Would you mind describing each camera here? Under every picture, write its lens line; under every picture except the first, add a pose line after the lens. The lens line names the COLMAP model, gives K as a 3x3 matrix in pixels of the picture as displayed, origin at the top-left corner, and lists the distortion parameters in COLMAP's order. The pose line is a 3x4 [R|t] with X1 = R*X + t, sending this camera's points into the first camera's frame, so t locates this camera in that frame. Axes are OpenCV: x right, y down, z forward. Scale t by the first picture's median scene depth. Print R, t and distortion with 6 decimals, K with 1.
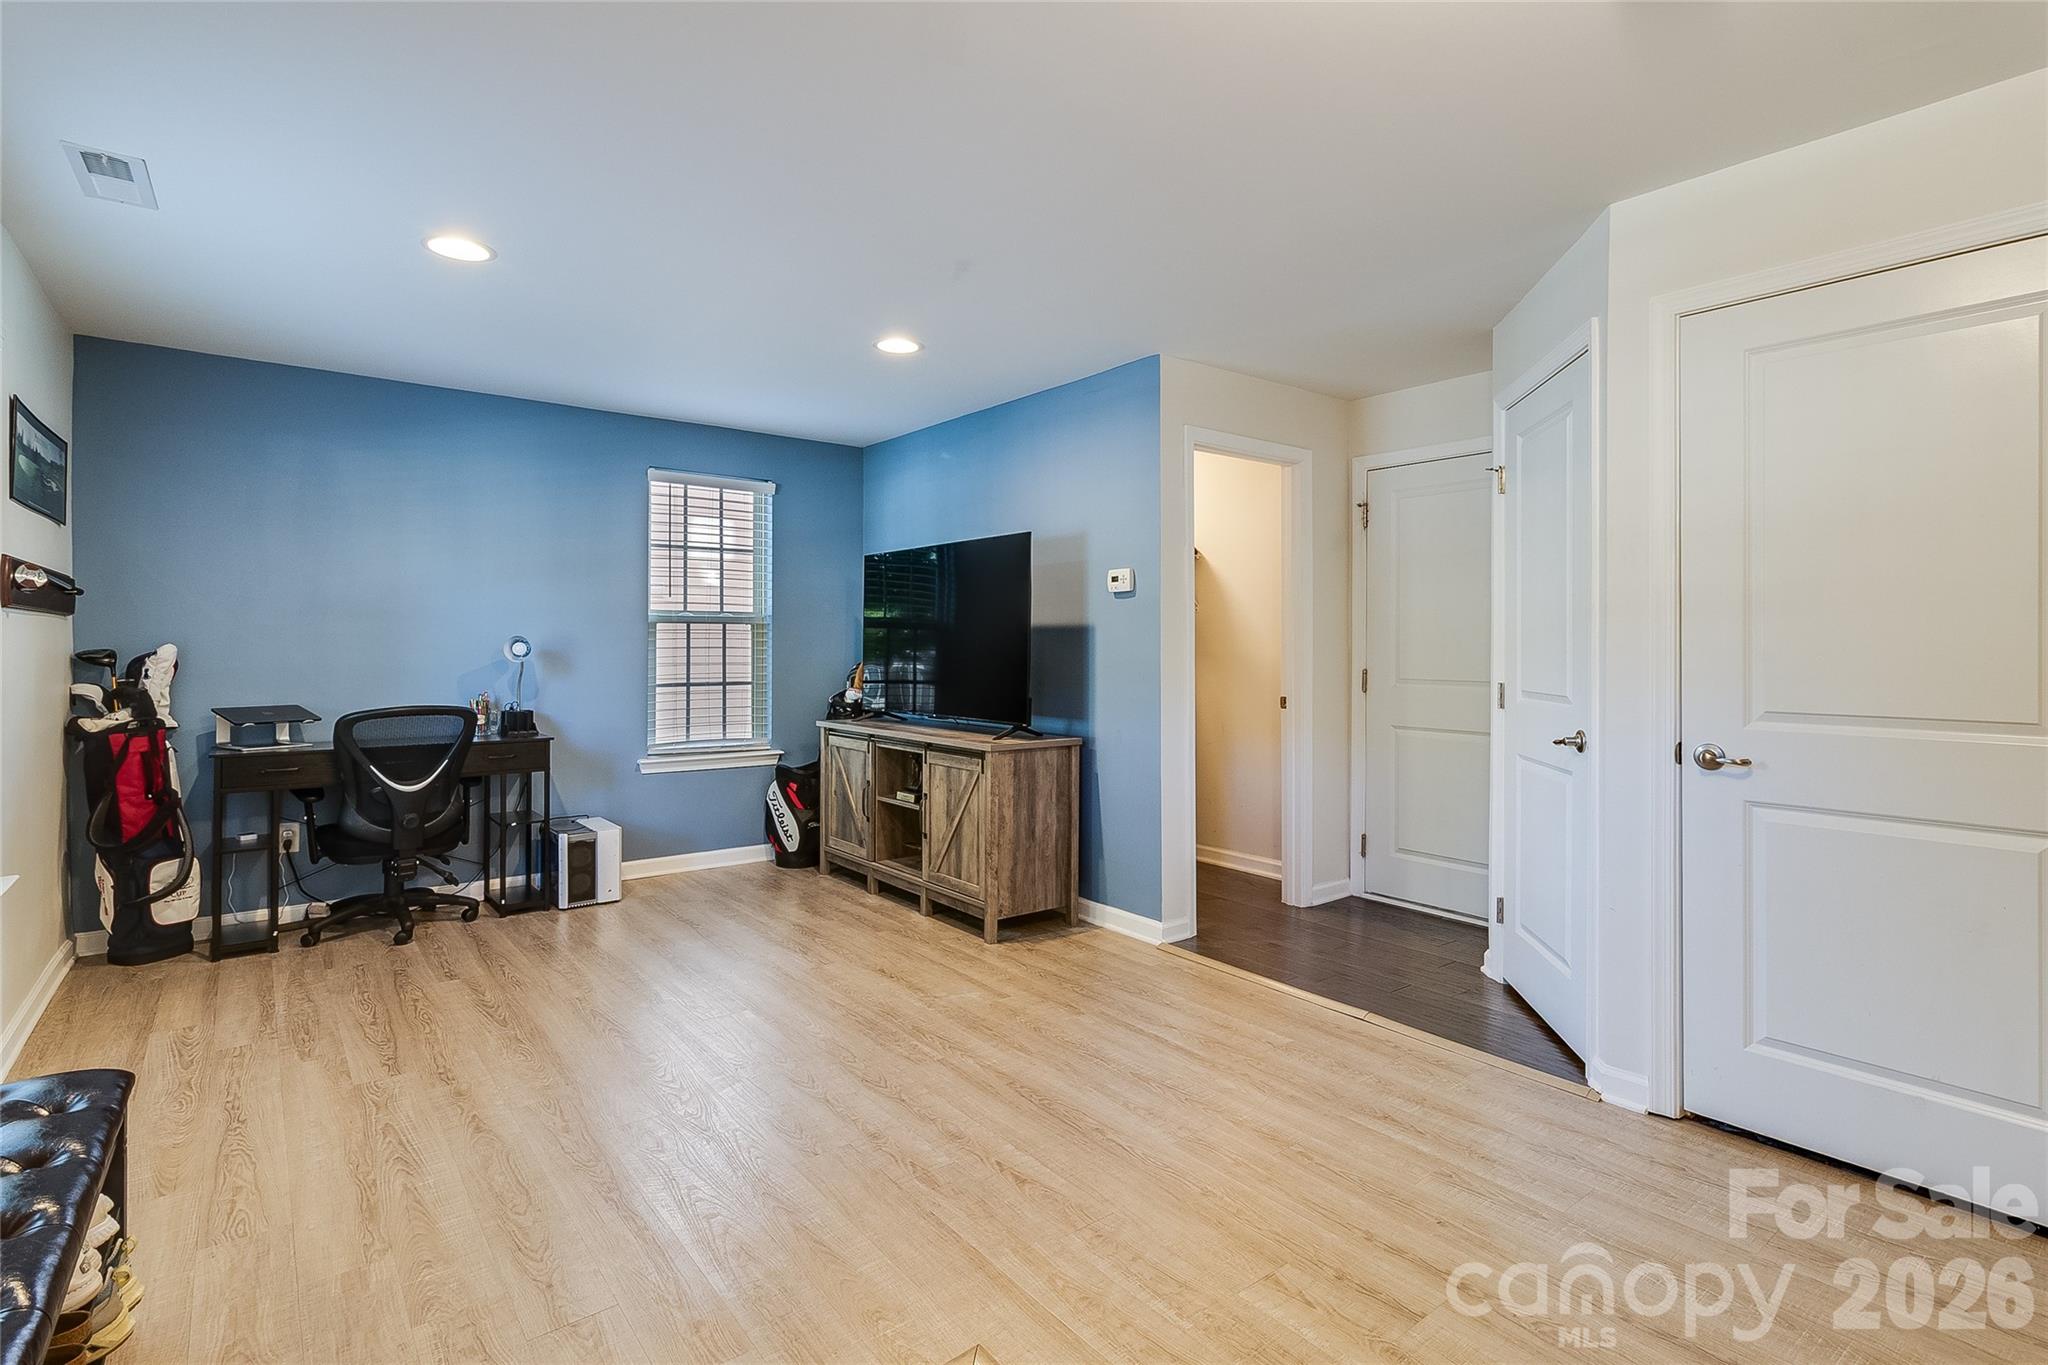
lens RADIAL K [[973.3, 0, 1016.4], [0, 973.3, 647.0], [0, 0, 1]] dist [-0.003890, -0.000679]
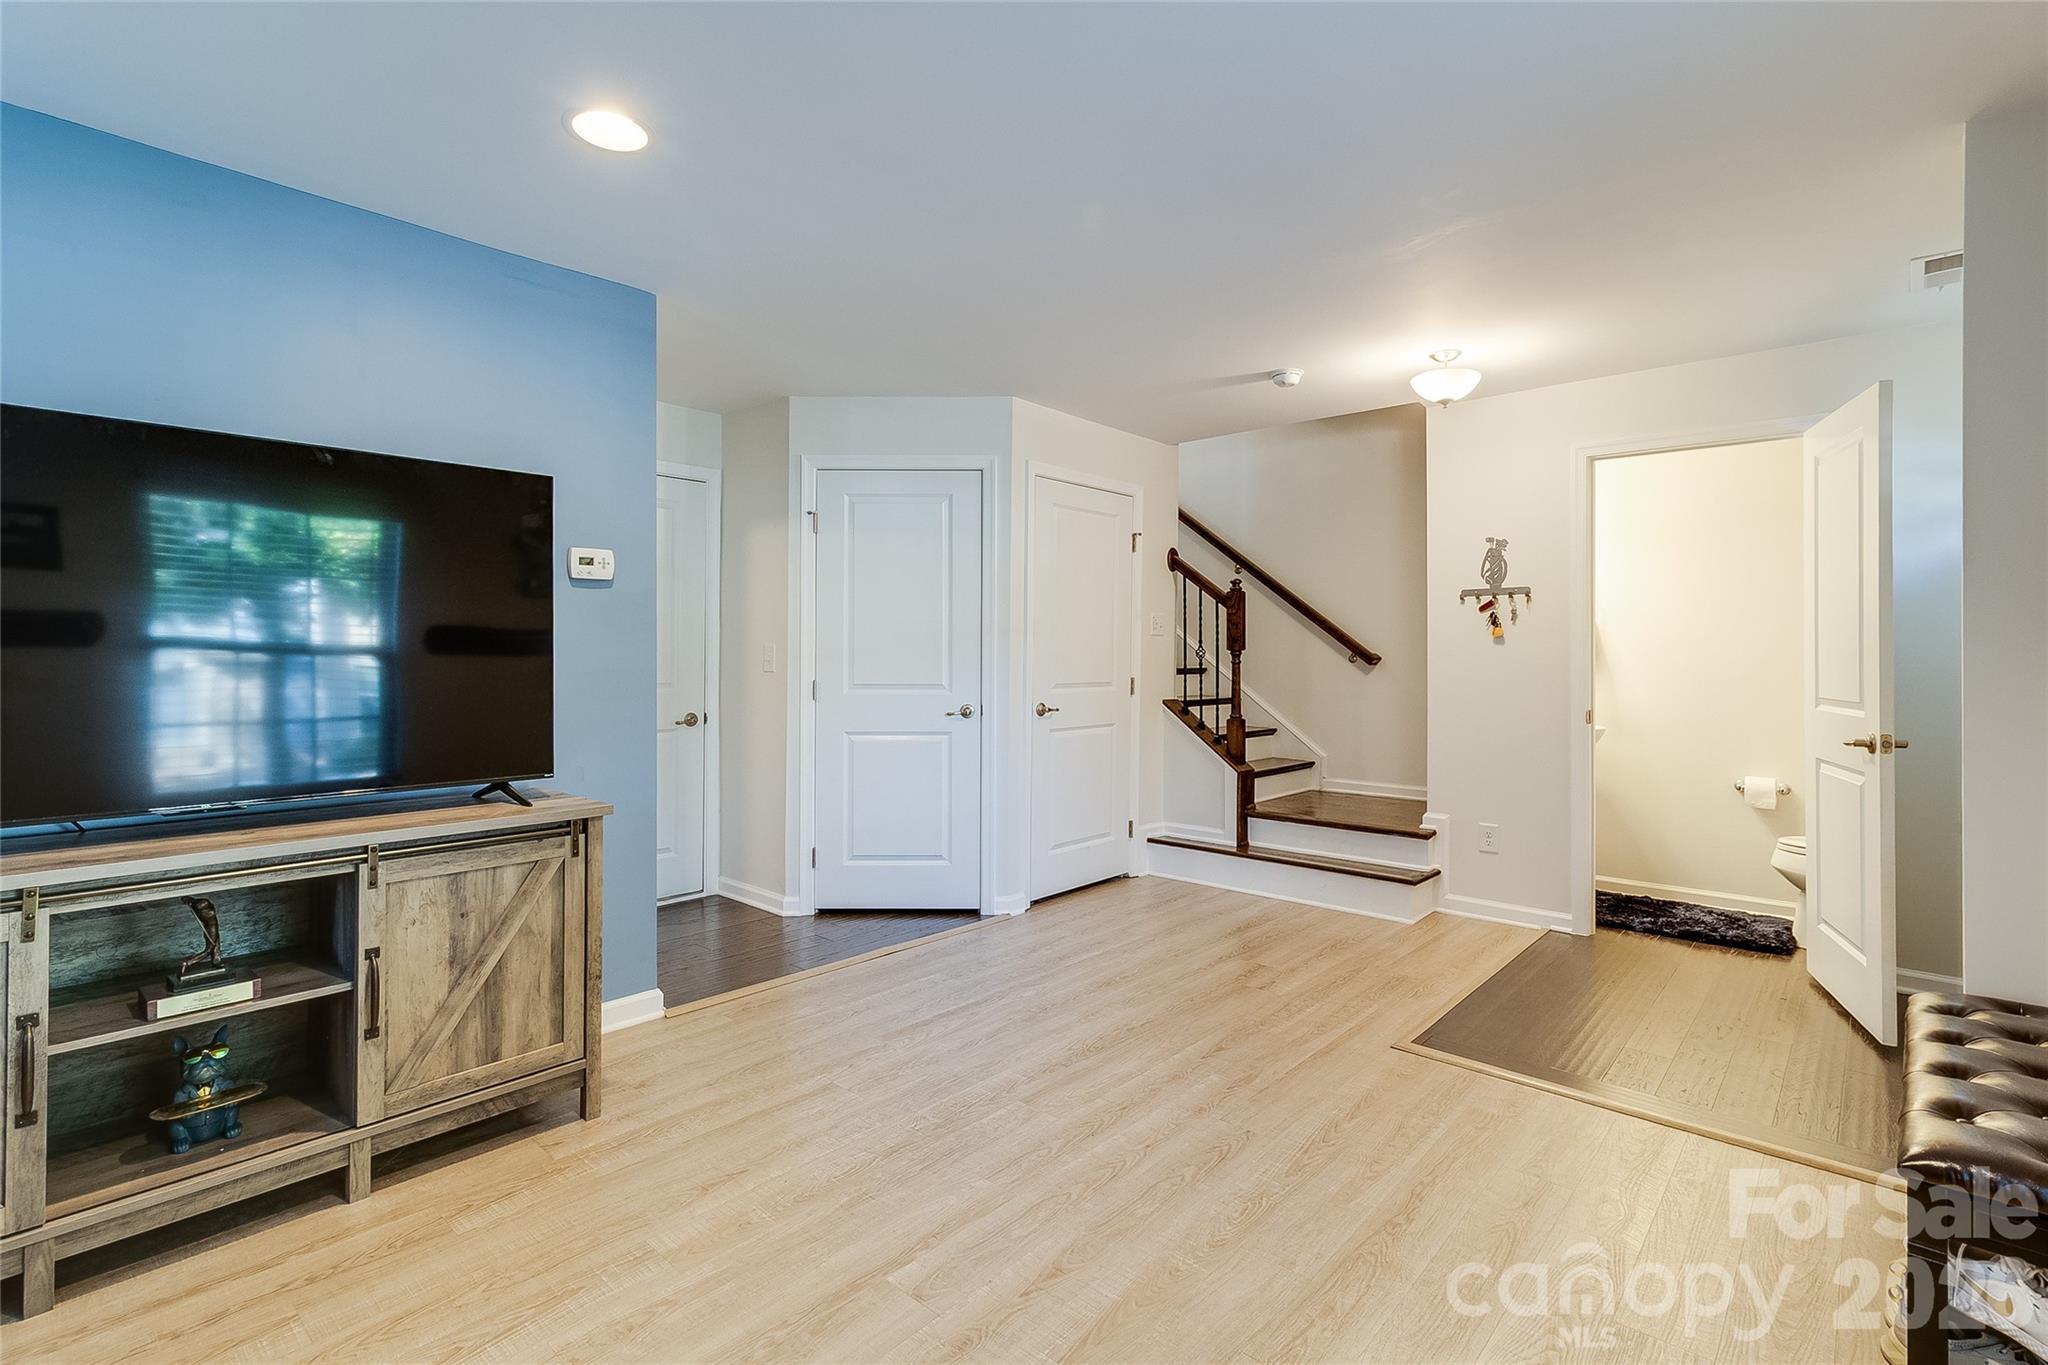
lens RADIAL K [[973.3, 0, 1016.4], [0, 973.3, 647.0], [0, 0, 1]] dist [-0.003890, -0.000679]
pose [[-0.172408, -0.000446, 0.985026, -0.696765], [-0.001460, 0.999999, 0.000198, -0.005588], [-0.985025, -0.001404, -0.172408, 0.824852]]
